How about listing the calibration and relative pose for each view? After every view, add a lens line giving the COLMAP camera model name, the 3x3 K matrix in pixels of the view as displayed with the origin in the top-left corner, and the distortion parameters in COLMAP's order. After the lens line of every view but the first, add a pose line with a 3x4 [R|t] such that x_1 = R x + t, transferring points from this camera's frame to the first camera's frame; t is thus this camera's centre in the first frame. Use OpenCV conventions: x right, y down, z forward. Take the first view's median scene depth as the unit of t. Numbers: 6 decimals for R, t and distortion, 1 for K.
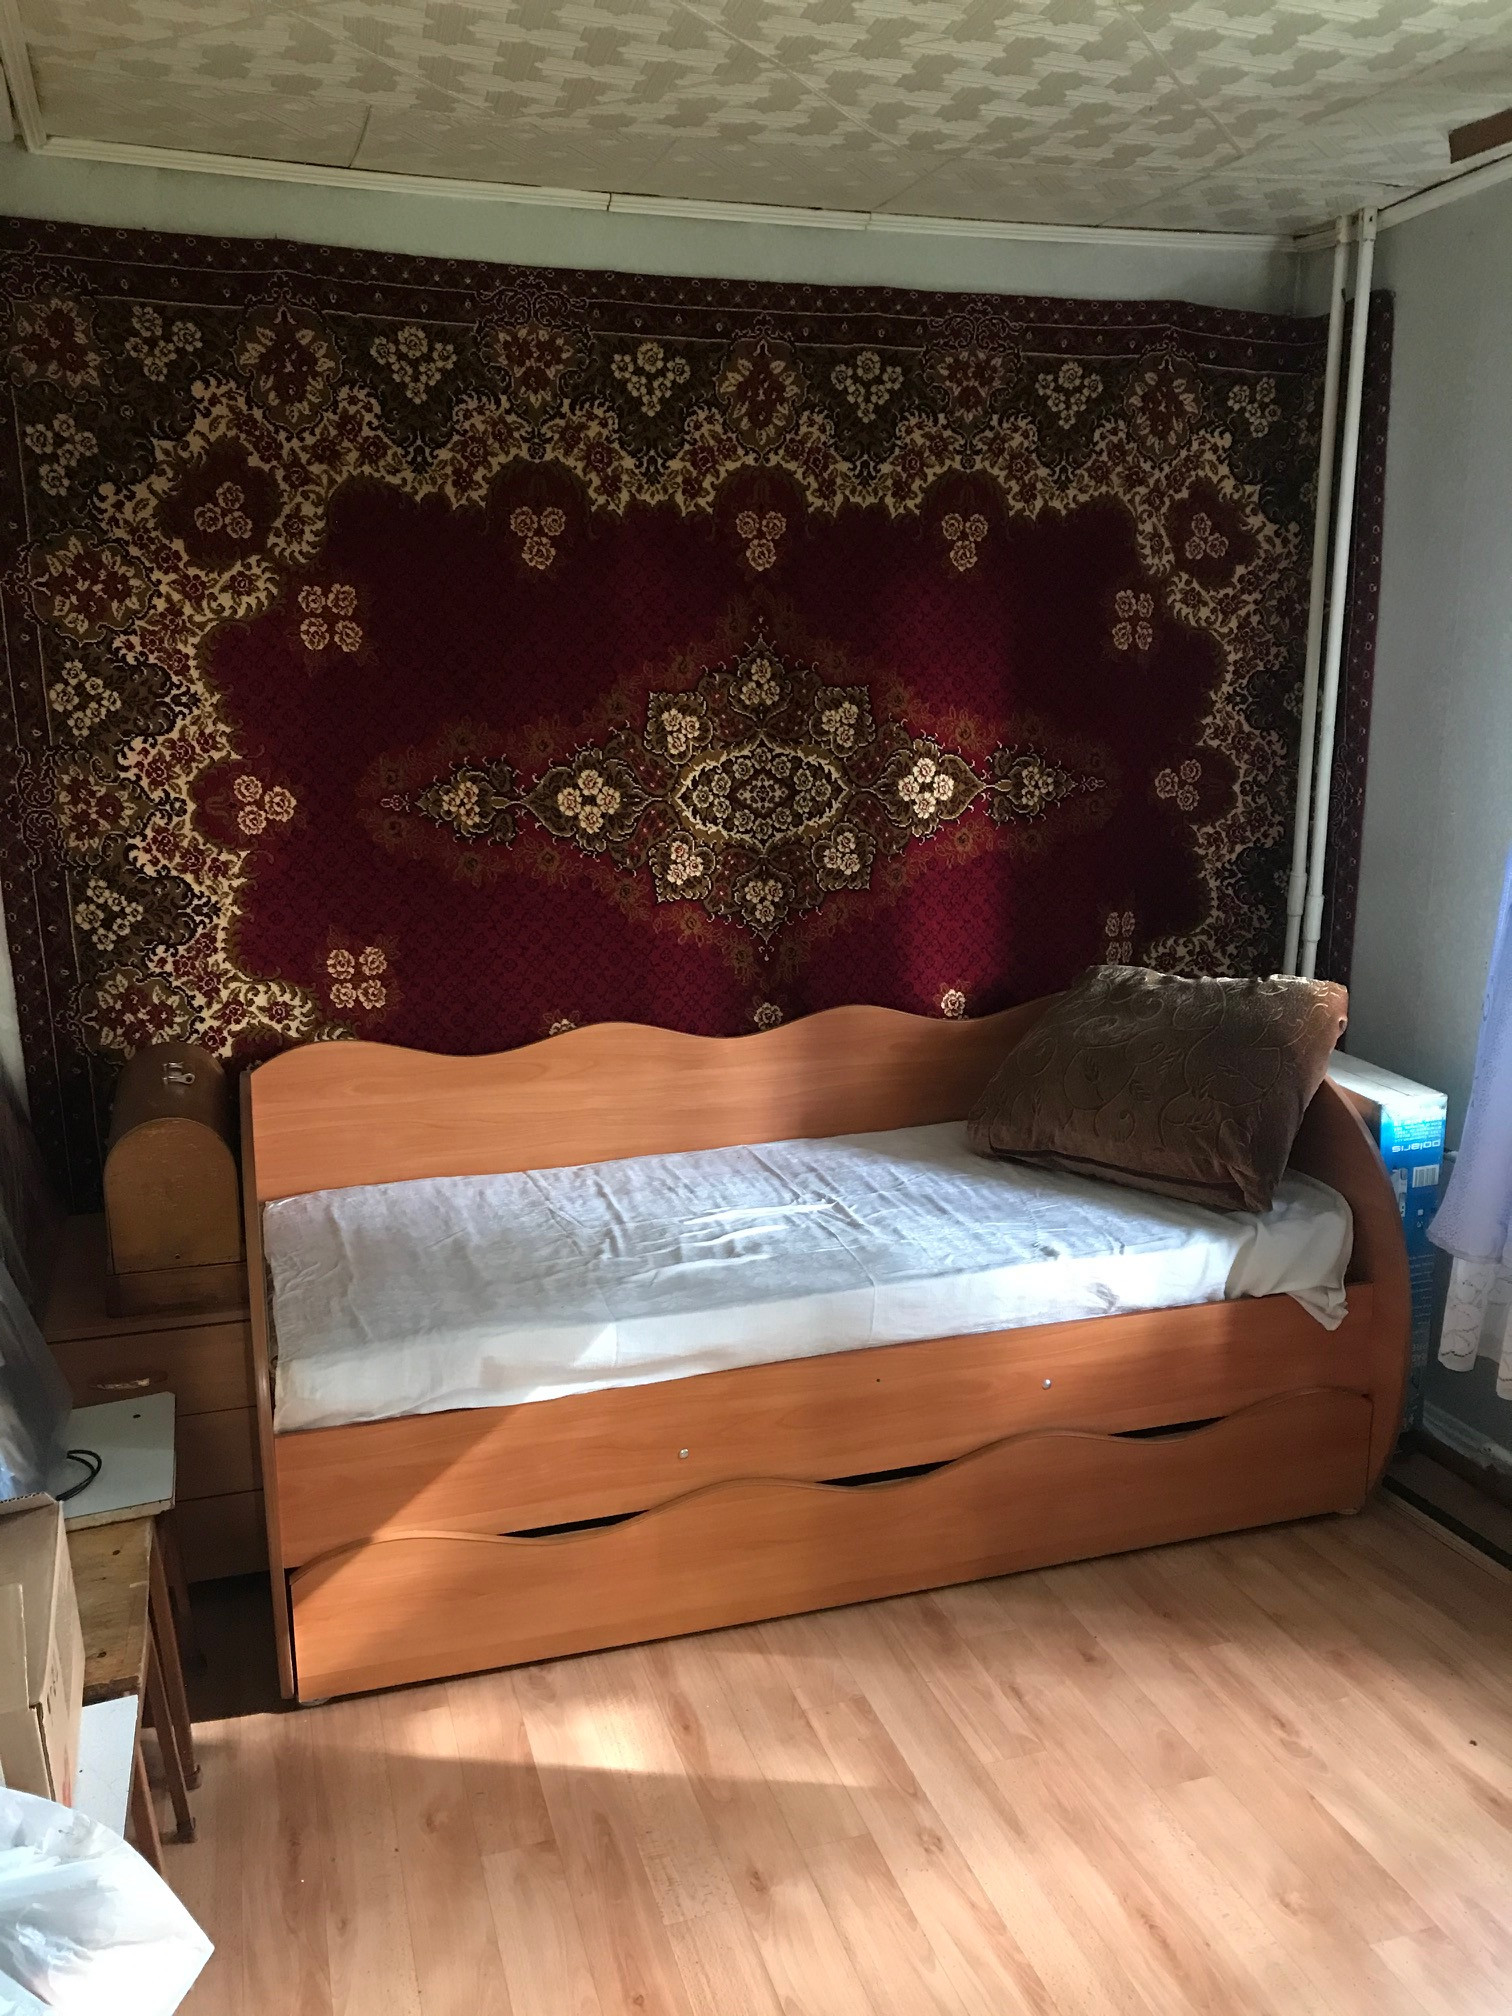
lens RADIAL K [[1630.6, 0, 693.7], [0, 1630.6, 972.8], [0, 0, 1]] dist [0.040494, -0.047698]
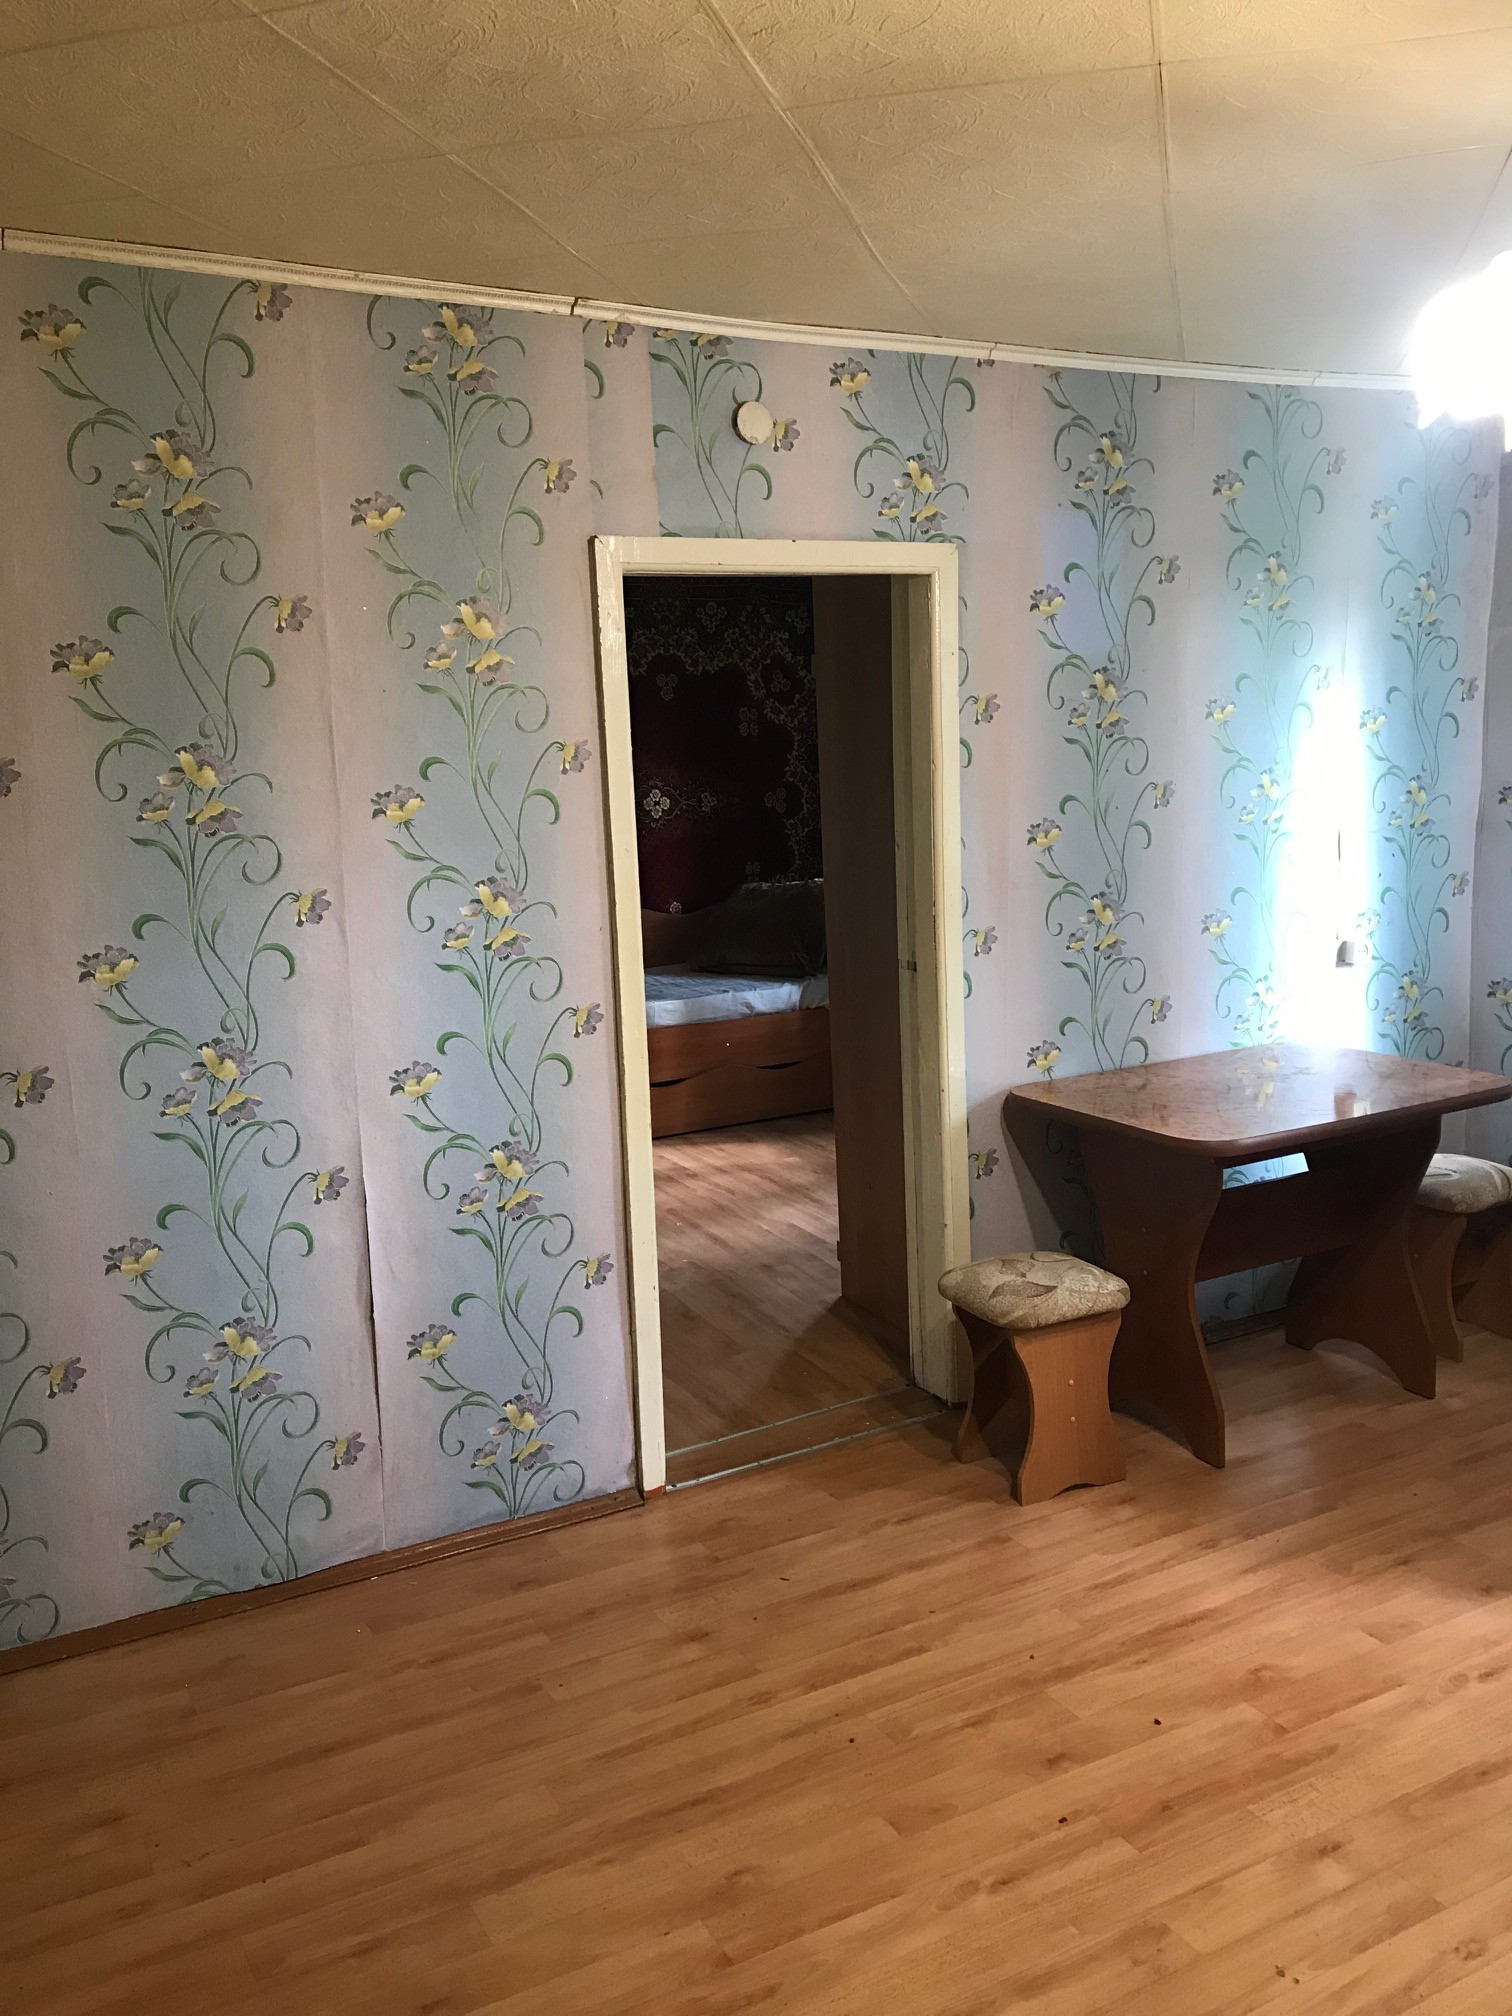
lens RADIAL K [[1630.6, 0, 734.0], [0, 1630.6, 985.2], [0, 0, 1]] dist [0.040494, -0.047698]
pose [[0.976078, -0.054289, 0.210535, -0.206958], [0.062114, 0.997596, -0.030730, 0.183622], [-0.208361, 0.043072, 0.977103, -1.017824]]
